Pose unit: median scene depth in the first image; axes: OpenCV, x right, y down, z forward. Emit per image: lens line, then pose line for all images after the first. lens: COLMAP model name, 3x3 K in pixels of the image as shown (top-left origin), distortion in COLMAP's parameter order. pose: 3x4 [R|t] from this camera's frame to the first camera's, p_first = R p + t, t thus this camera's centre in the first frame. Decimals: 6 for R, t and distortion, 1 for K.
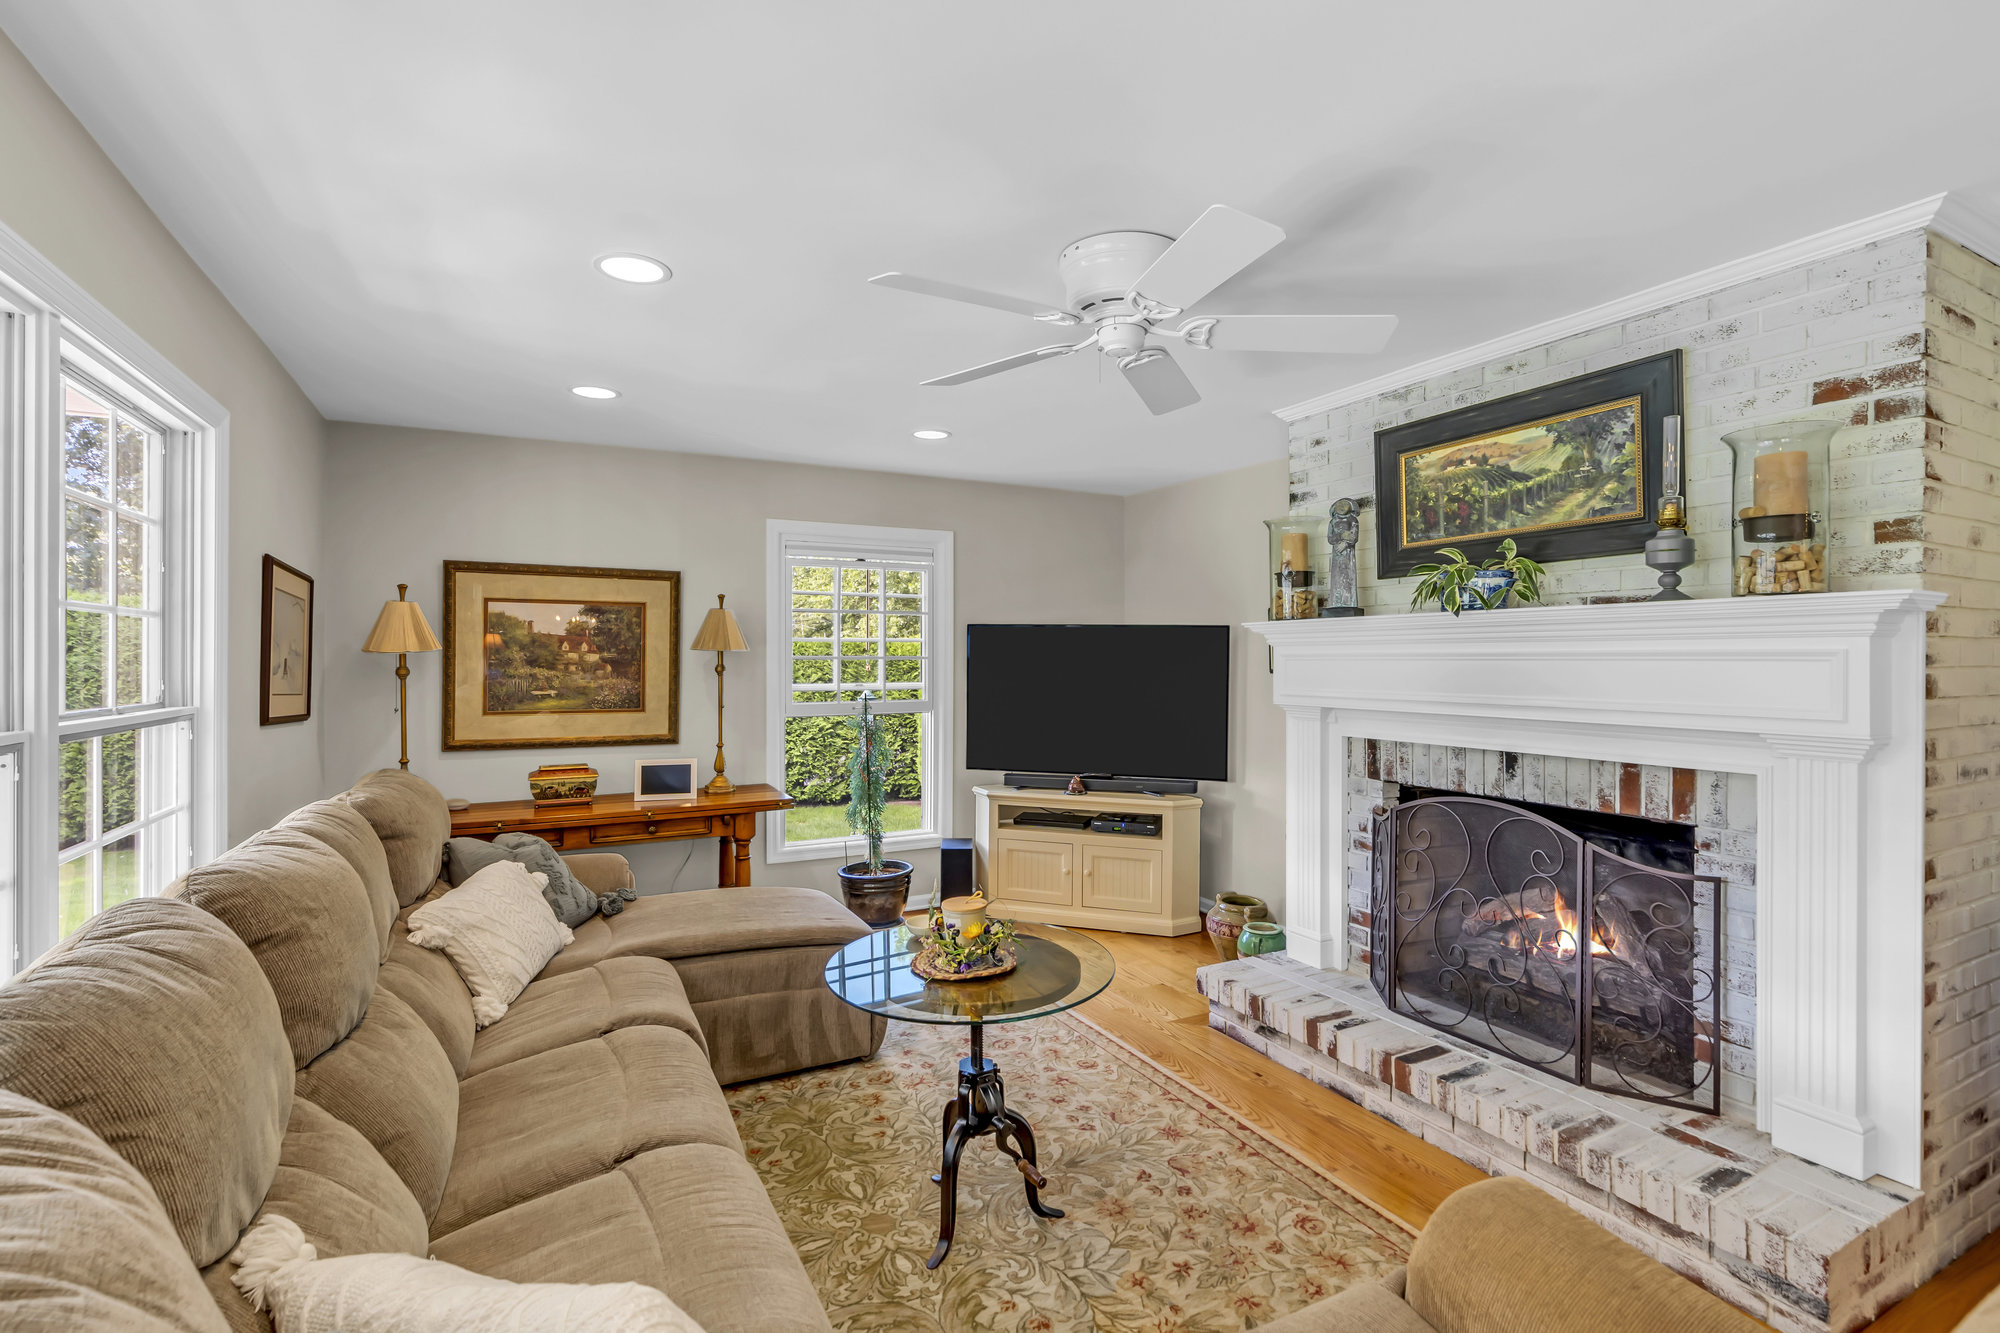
lens RADIAL K [[910.0, 0, 1000.0], [0, 910.0, 666.5], [0, 0, 1]] dist [-0.017605, 0.000556]
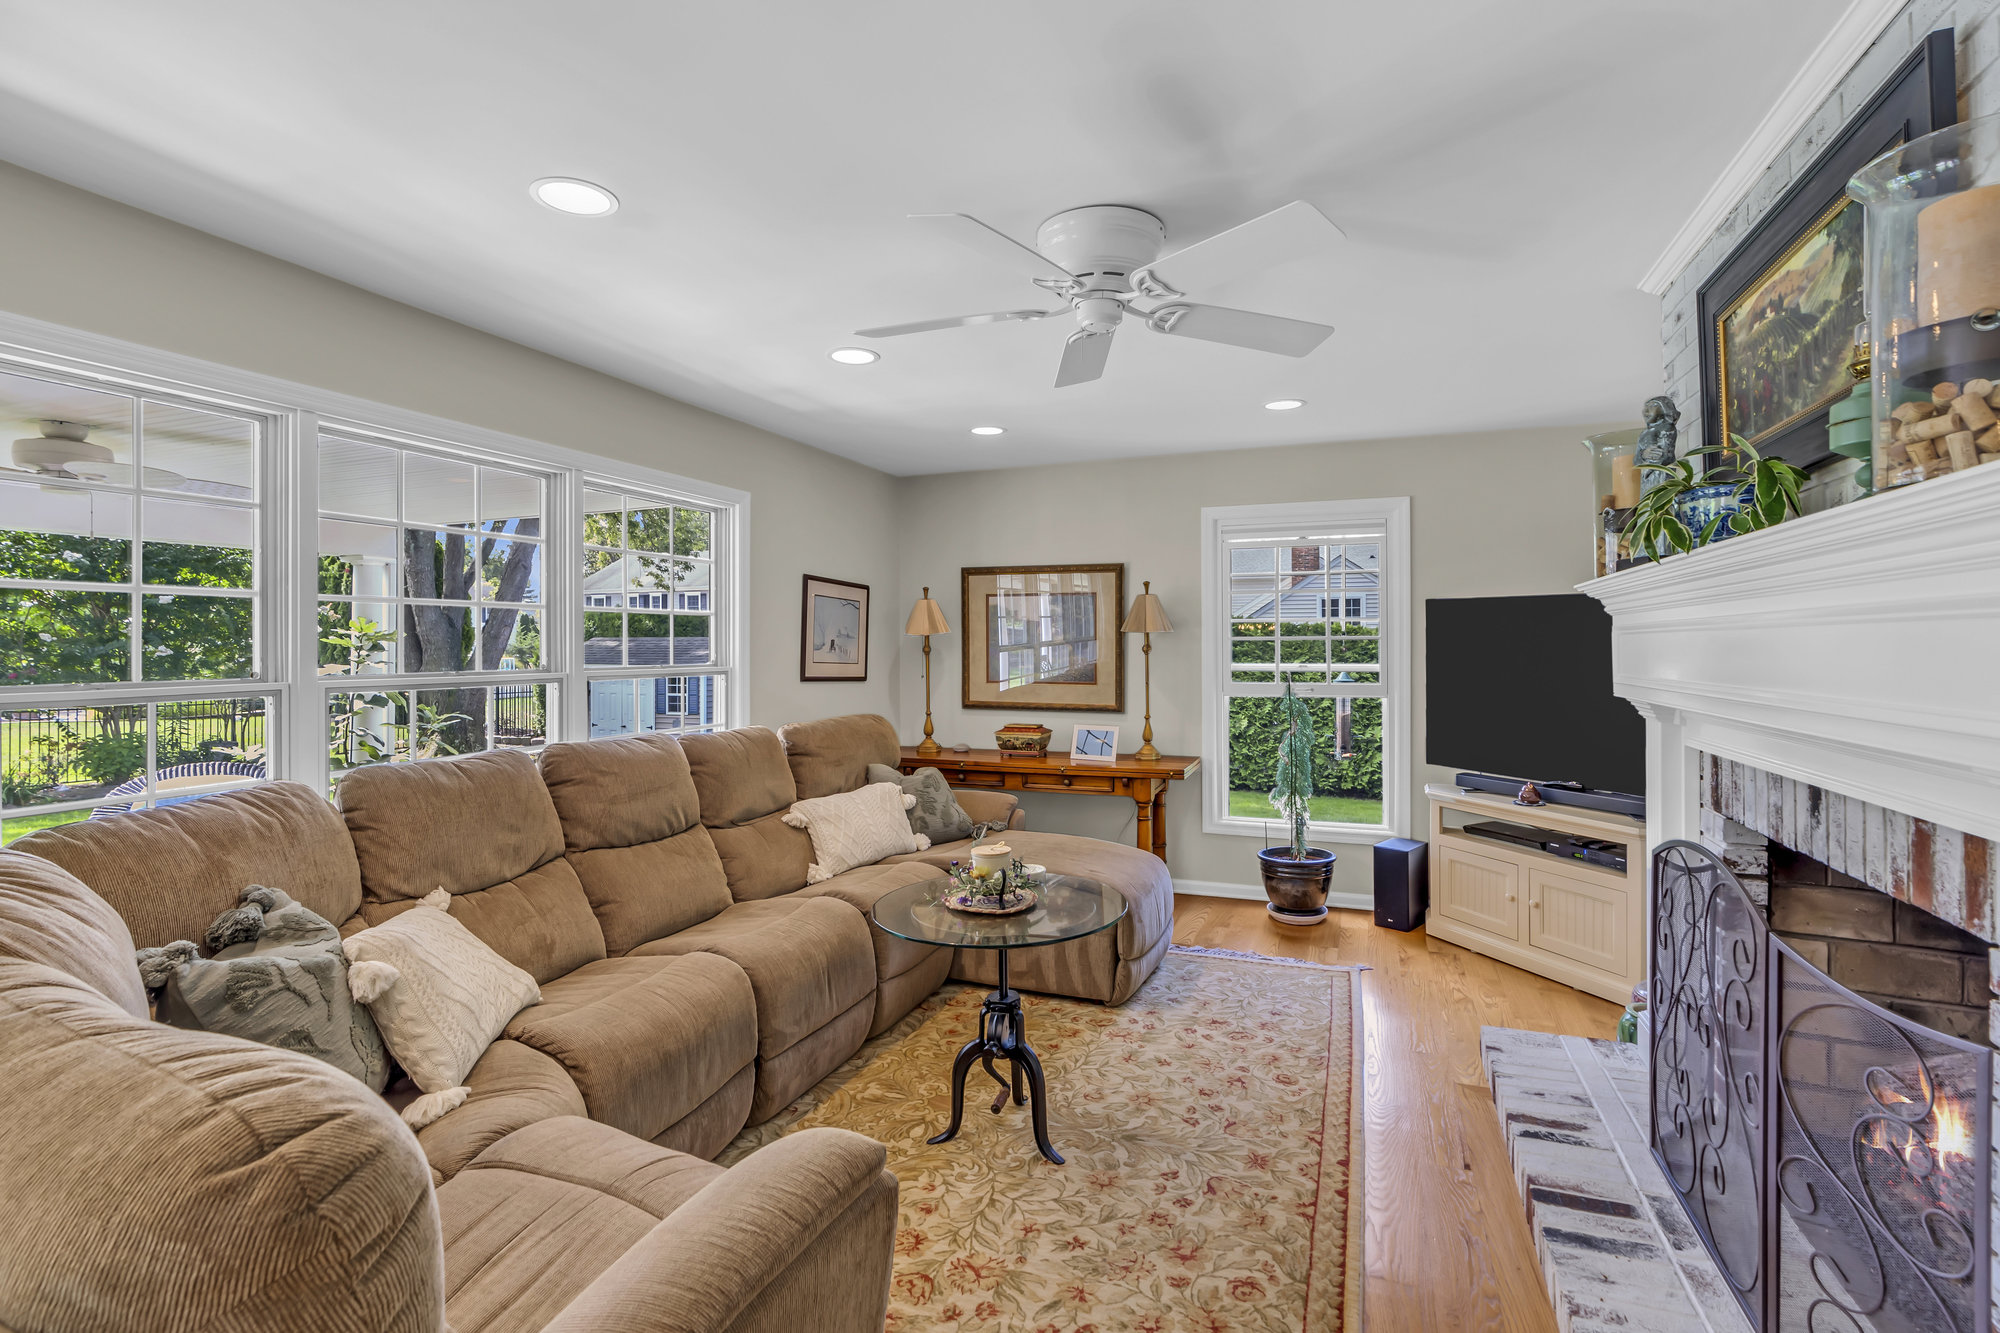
lens RADIAL K [[922.3, 0, 1016.8], [0, 922.3, 652.7], [0, 0, 1]] dist [-0.005847, 0.000274]
pose [[0.664249, 0.003898, -0.747501, 0.607483], [-0.004098, 0.999990, 0.001573, 0.009518], [0.747500, 0.002019, 0.664258, 0.183384]]
